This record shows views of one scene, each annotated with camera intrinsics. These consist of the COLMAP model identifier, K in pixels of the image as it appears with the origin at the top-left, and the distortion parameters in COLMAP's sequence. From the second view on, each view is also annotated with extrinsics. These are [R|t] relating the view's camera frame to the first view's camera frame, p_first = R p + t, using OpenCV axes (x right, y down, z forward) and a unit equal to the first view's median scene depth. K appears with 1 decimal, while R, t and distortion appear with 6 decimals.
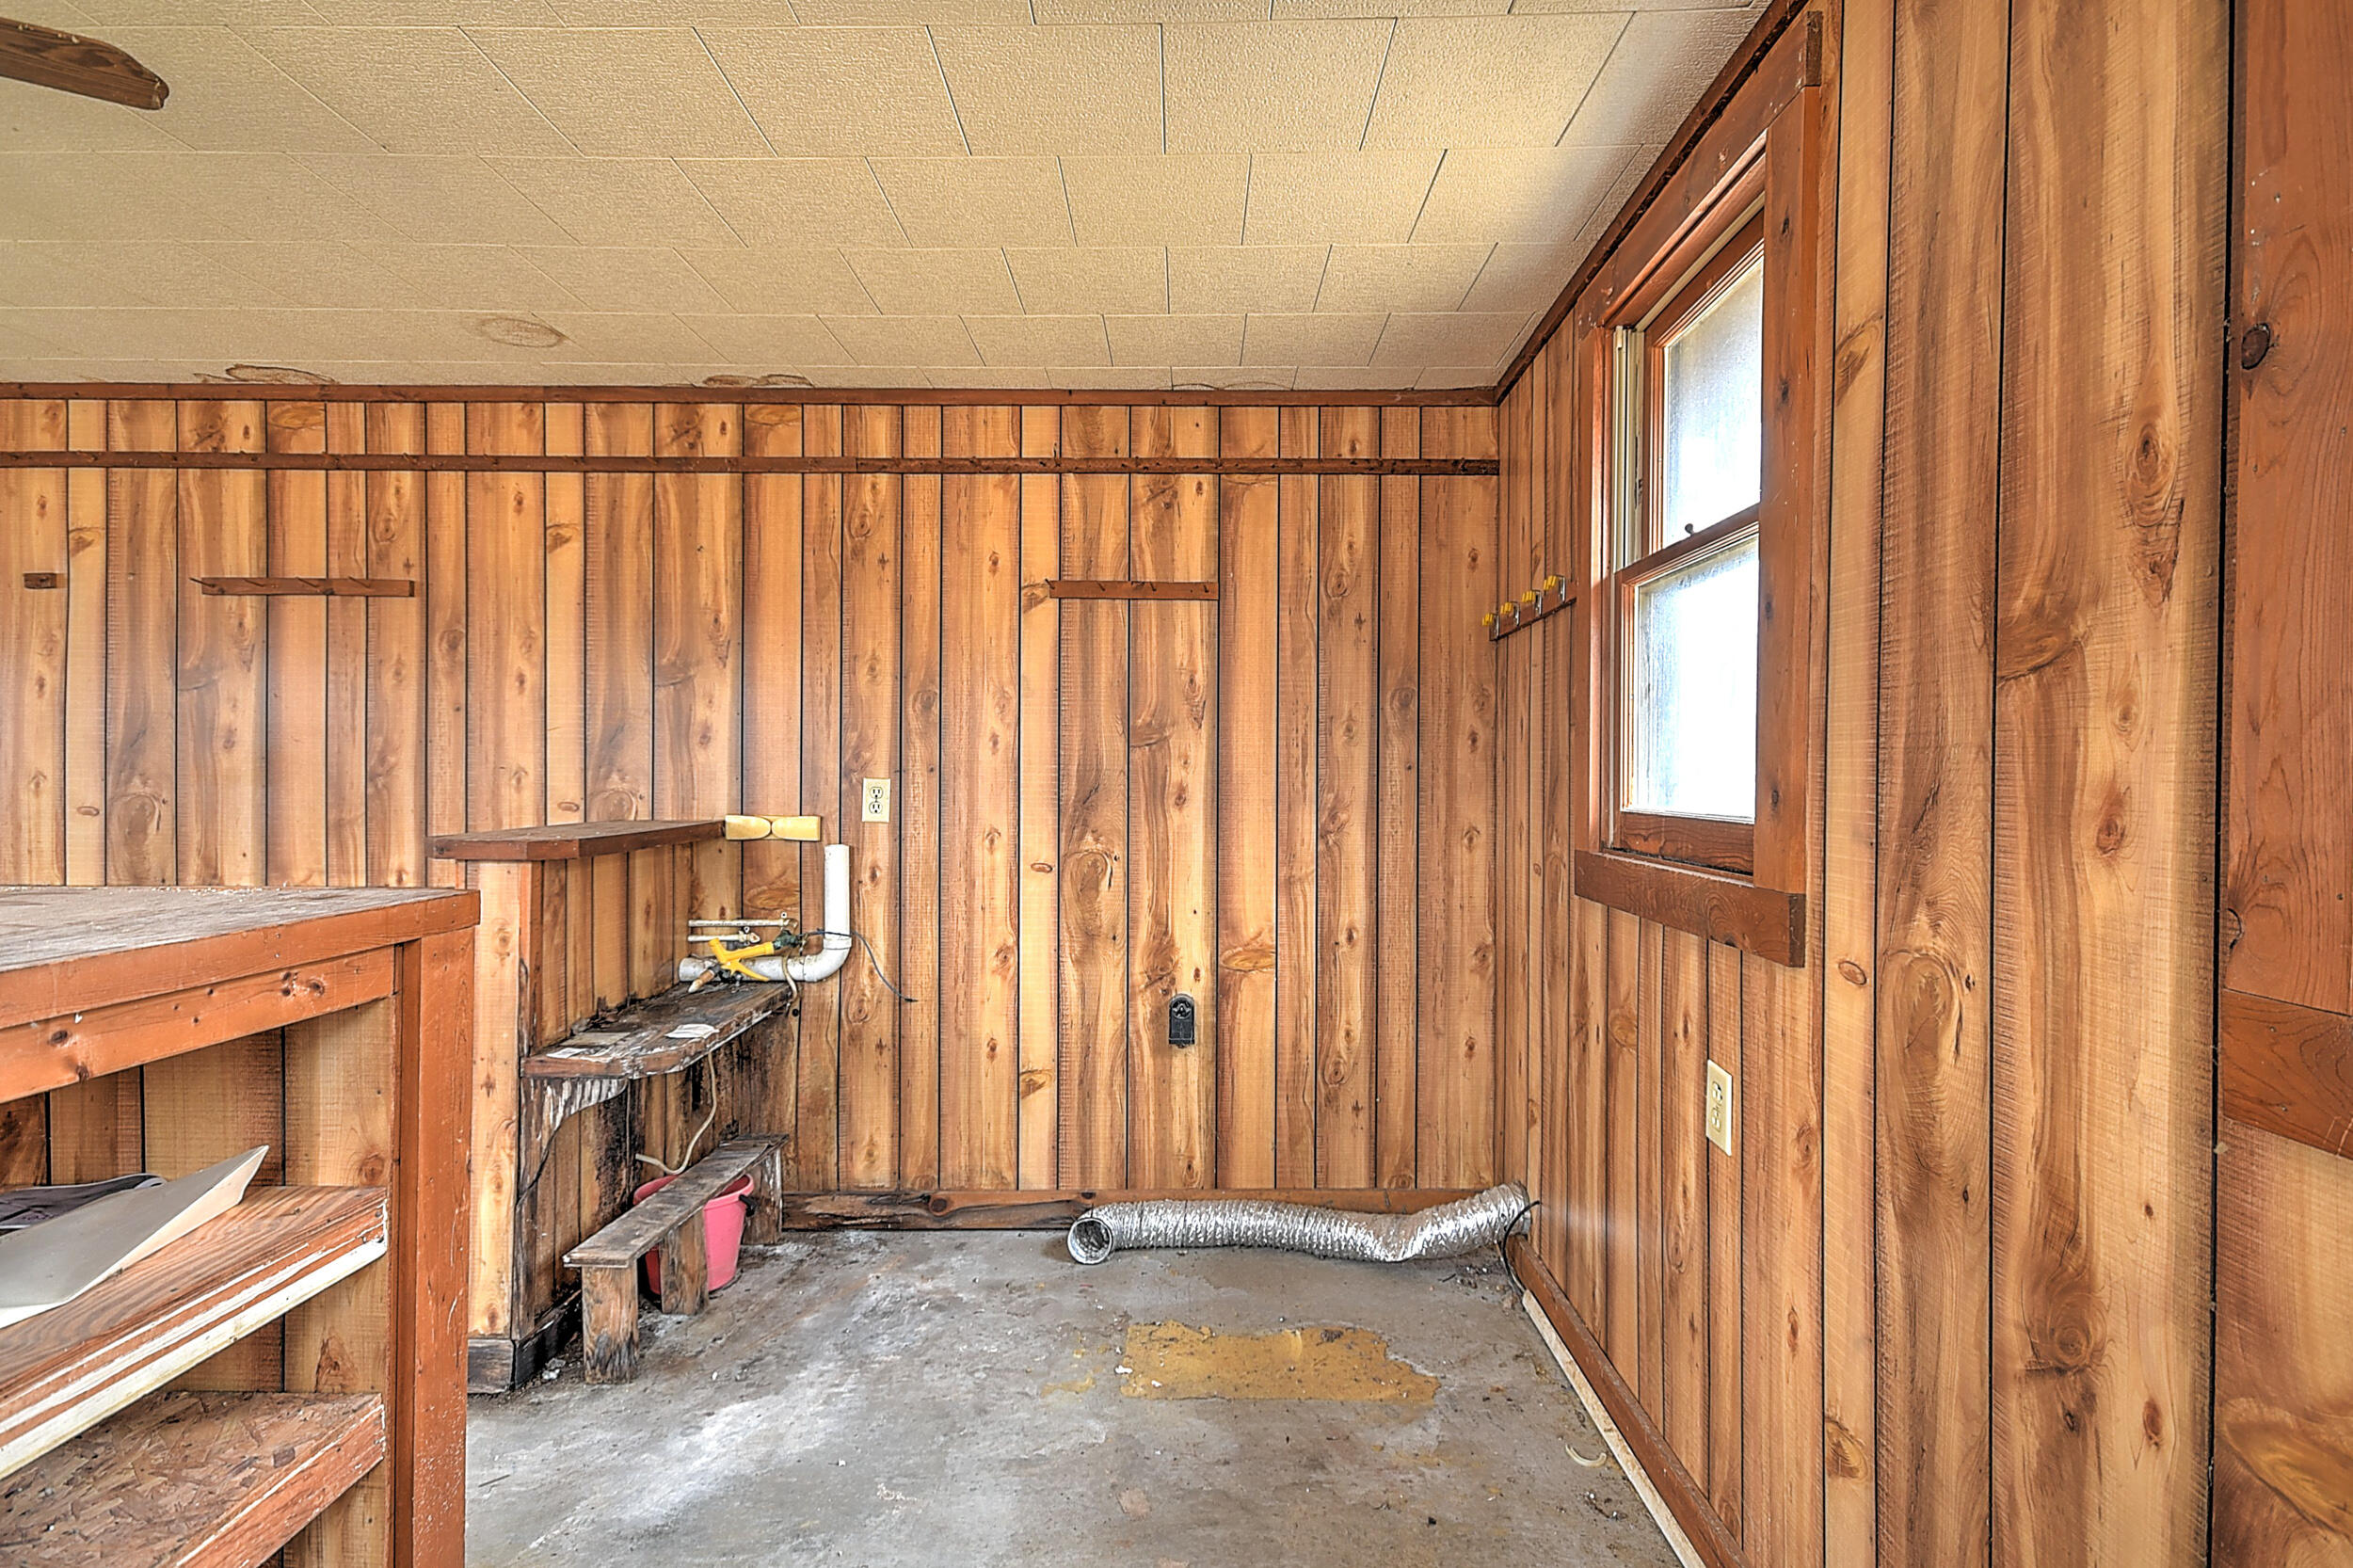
lens RADIAL K [[1110.9, 0, 1196.2], [0, 1110.9, 780.4], [0, 0, 1]] dist [0.014343, -0.000627]
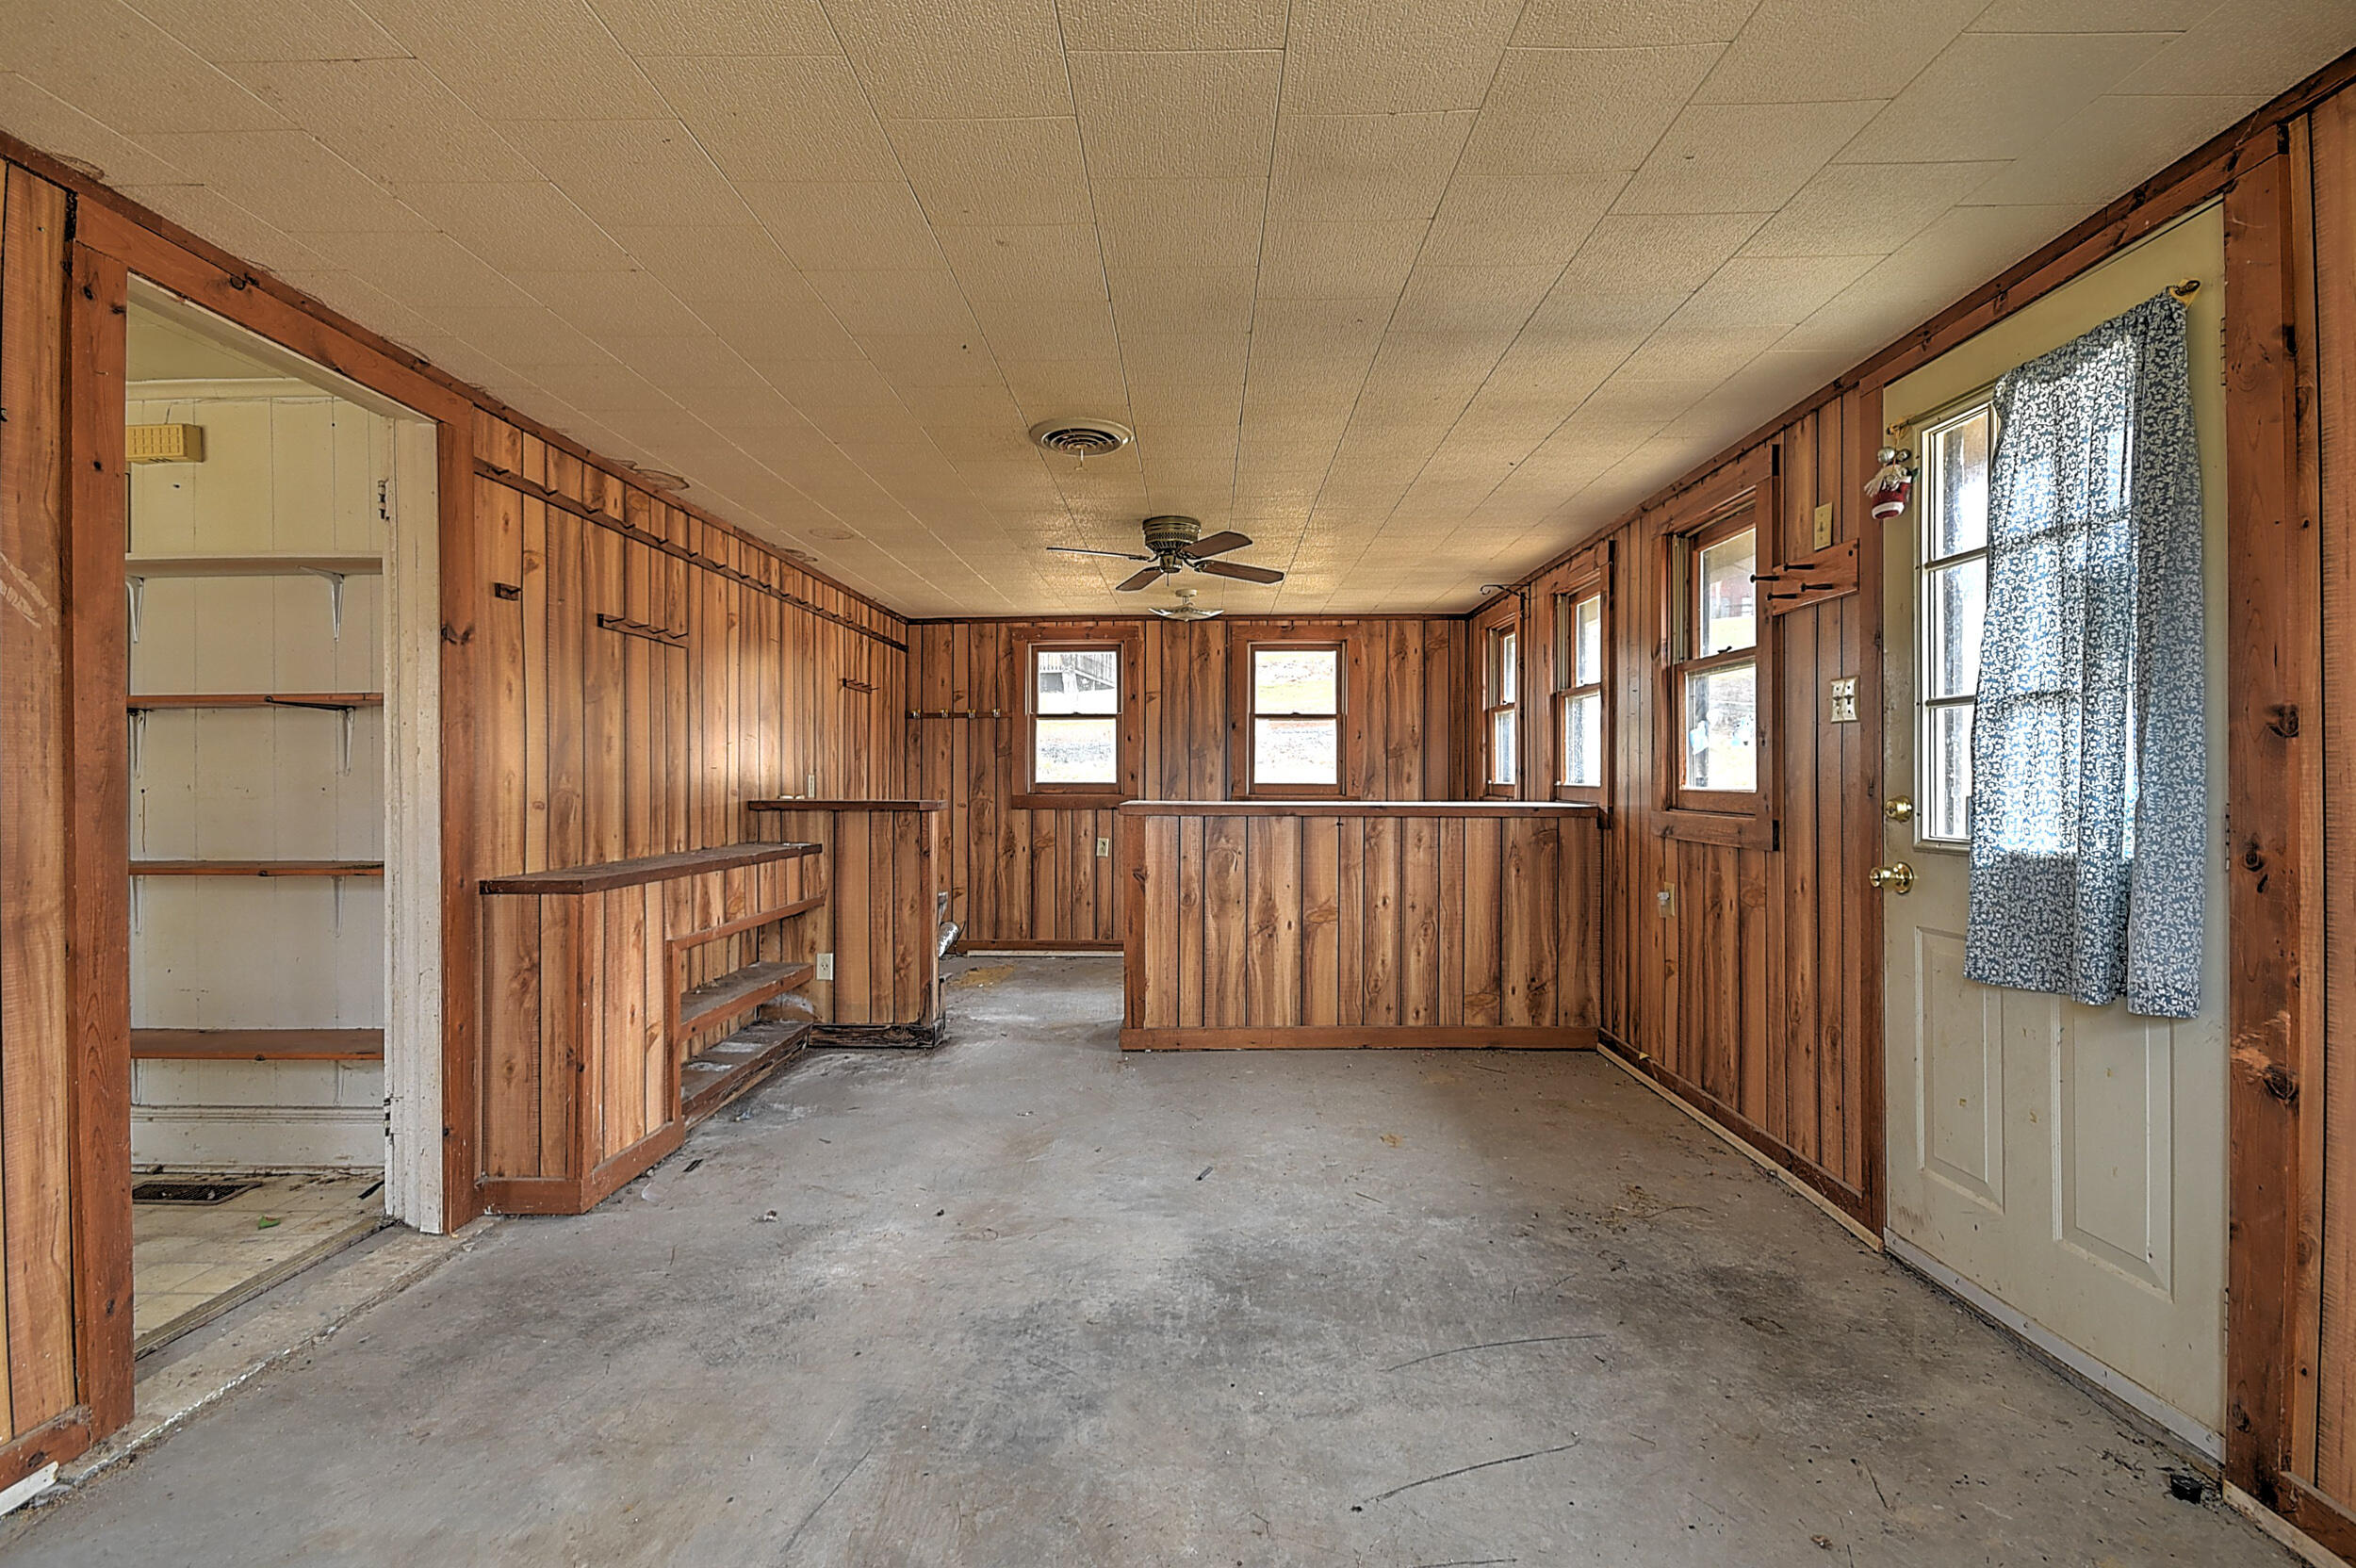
lens RADIAL K [[1026.6, 0, 1186.1], [0, 1026.6, 771.9], [0, 0, 1]] dist [0.011455, -0.006142]
pose [[0.011716, -0.000685, 0.999931, -2.011746], [0.004673, 0.999989, 0.000630, -0.004054], [-0.999920, 0.004665, 0.011720, 0.346068]]
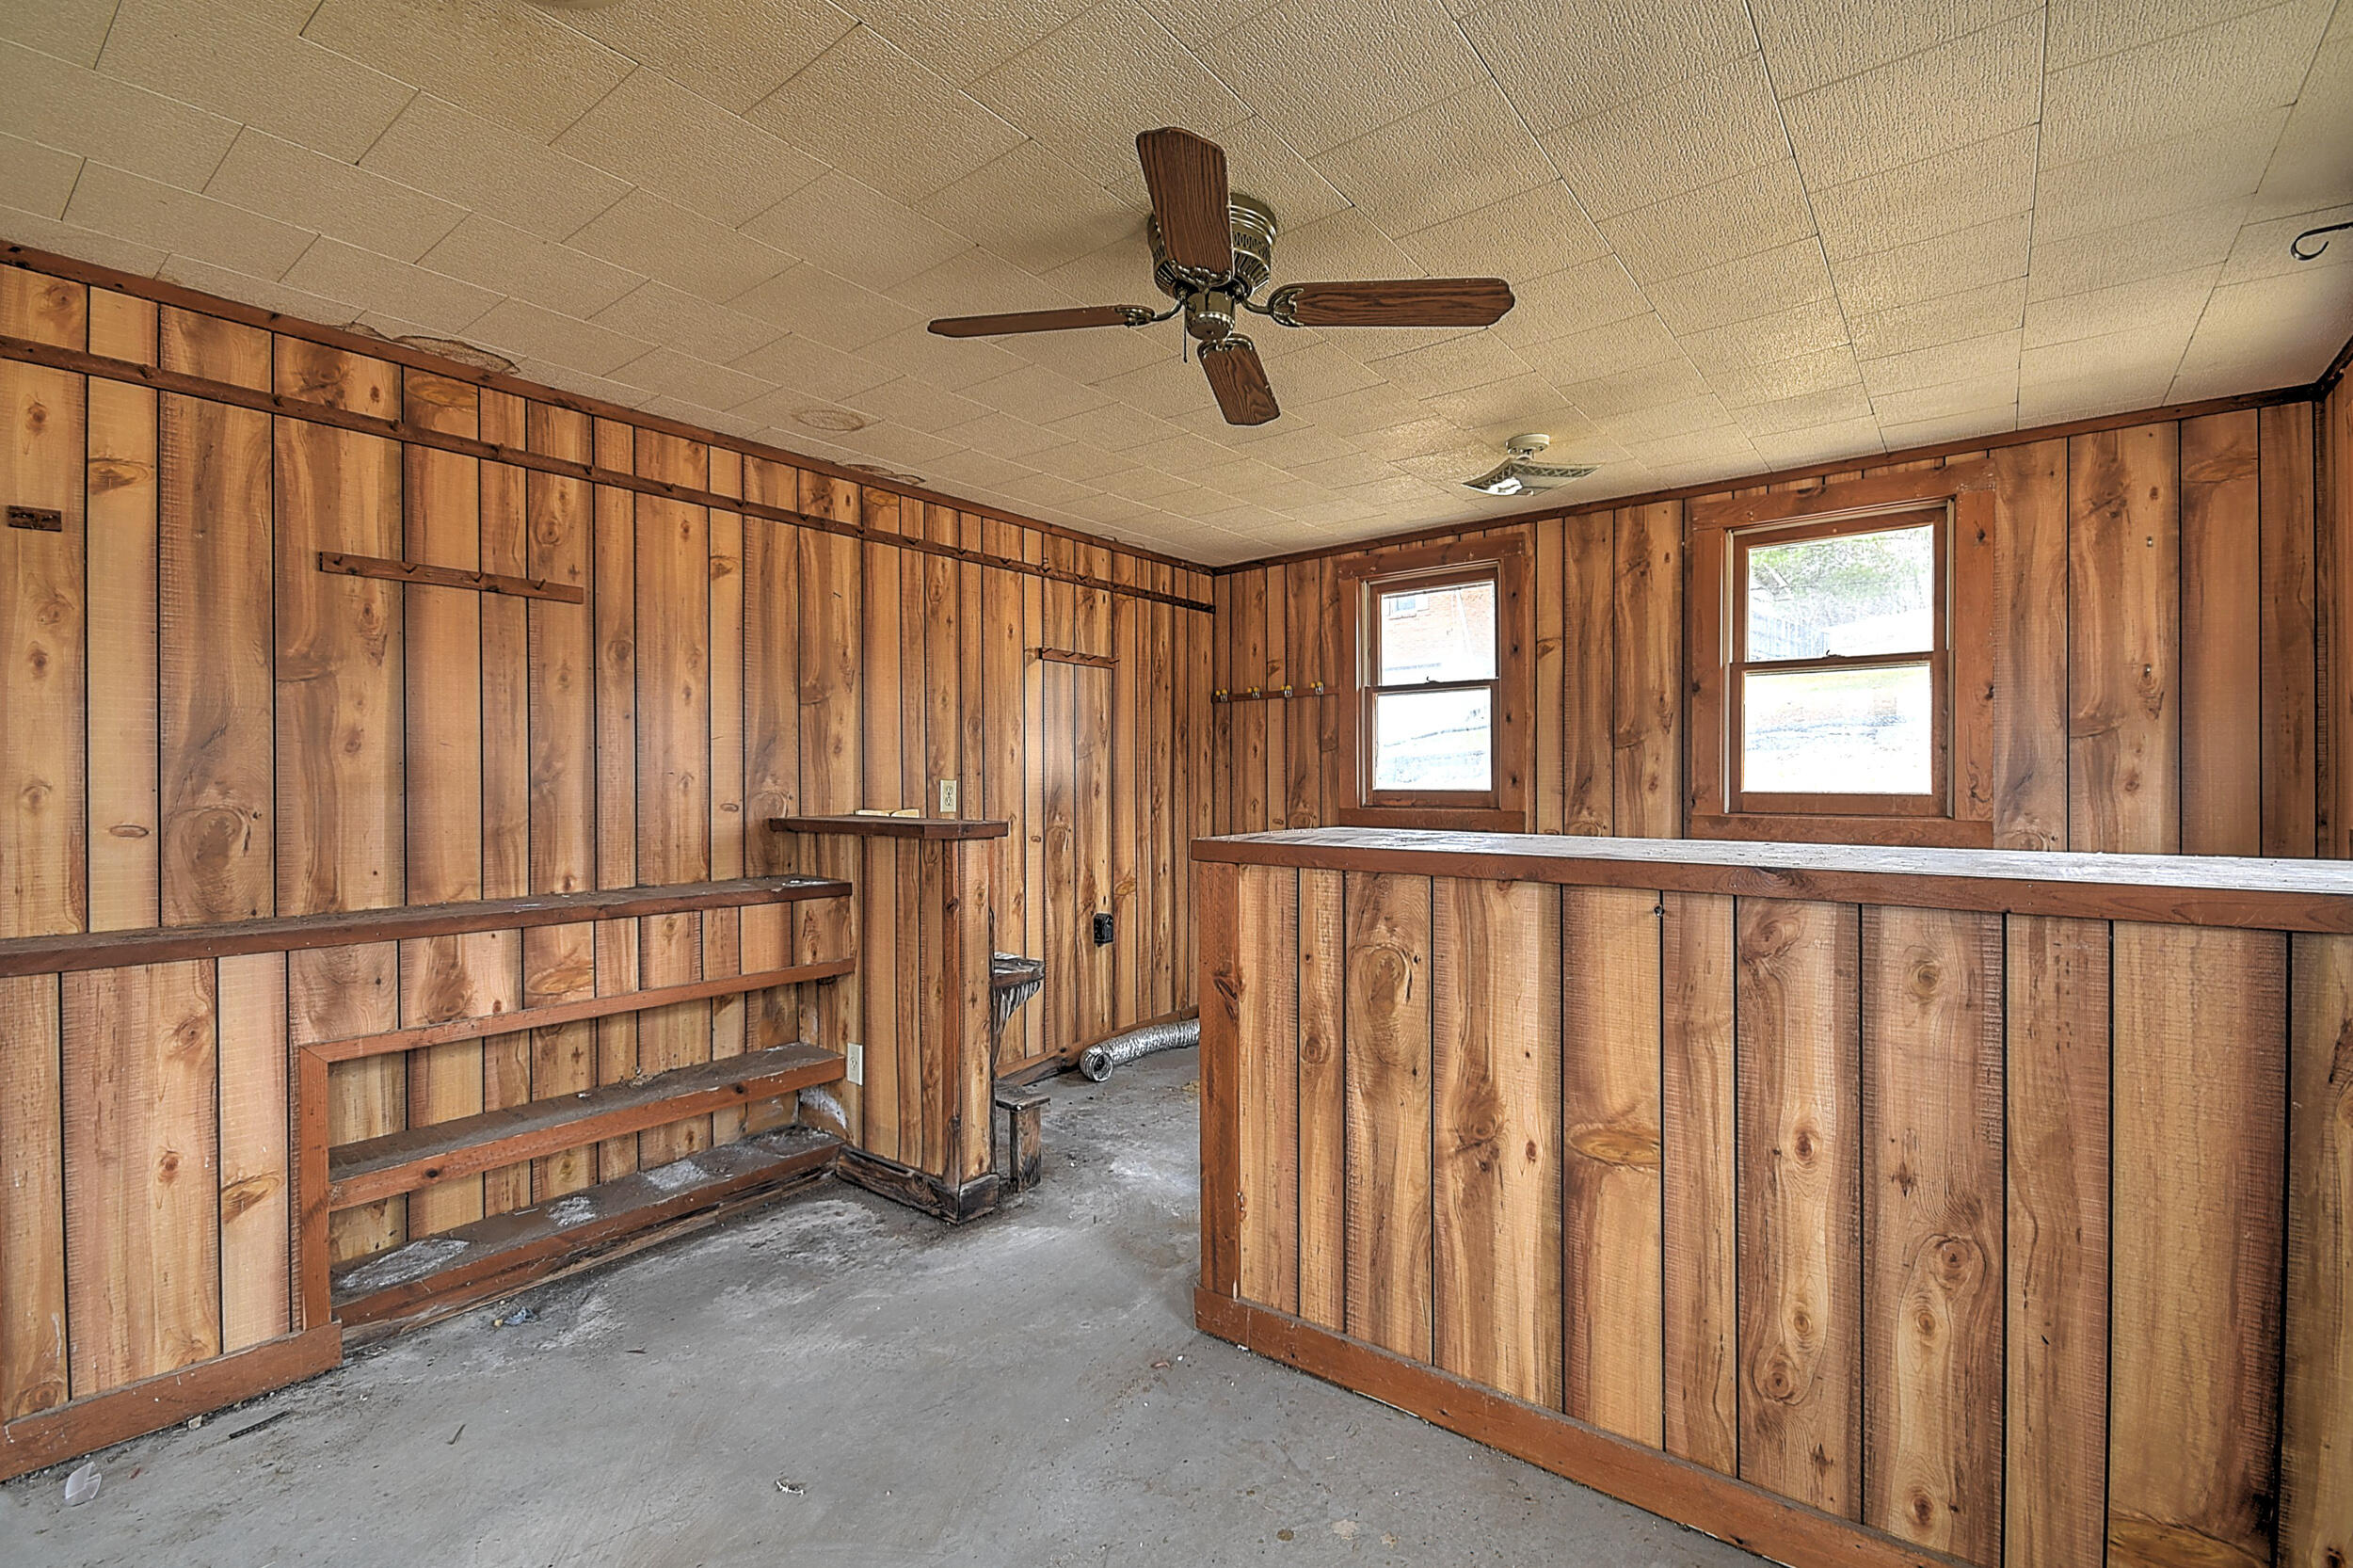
lens RADIAL K [[1025.4, 0, 1181.6], [0, 1025.4, 777.9], [0, 0, 1]] dist [0.011455, -0.006142]
pose [[0.607767, -0.006826, 0.794086, -1.111692], [0.011080, 0.999939, 0.000116, -0.001386], [-0.794038, 0.008728, 0.607805, 0.006943]]
